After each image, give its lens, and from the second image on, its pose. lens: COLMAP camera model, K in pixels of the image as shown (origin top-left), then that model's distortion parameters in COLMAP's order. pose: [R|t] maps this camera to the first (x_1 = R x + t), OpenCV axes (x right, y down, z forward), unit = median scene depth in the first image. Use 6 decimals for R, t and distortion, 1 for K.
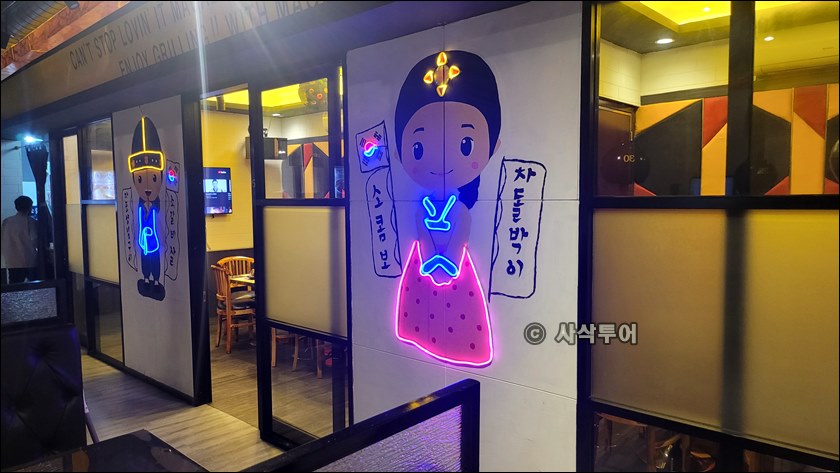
lens RADIAL K [[654.8, 0, 425.0], [0, 654.8, 239.5], [0, 0, 1]] dist [-0.047529, -0.004573]
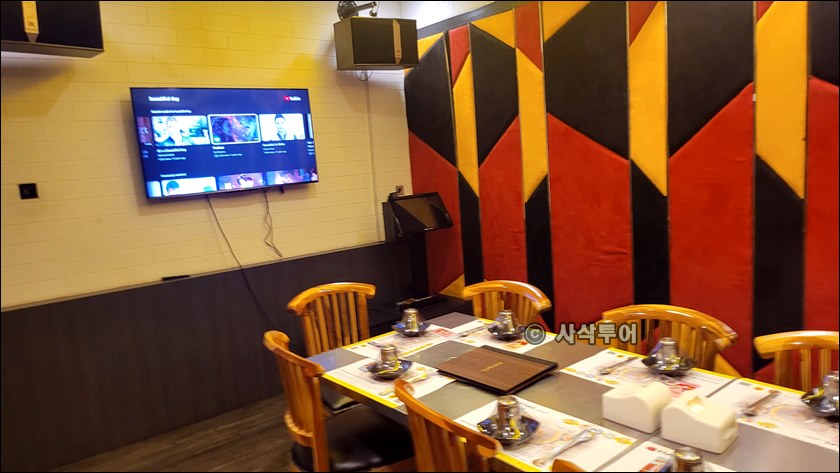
lens RADIAL K [[654.8, 0, 425.0], [0, 654.8, 239.5], [0, 0, 1]] dist [-0.047529, -0.004573]
pose [[0.987630, -0.051468, -0.148112, -0.145881], [0.062982, 0.995258, 0.074123, -0.028267], [0.143595, -0.082535, 0.986189, 0.522255]]
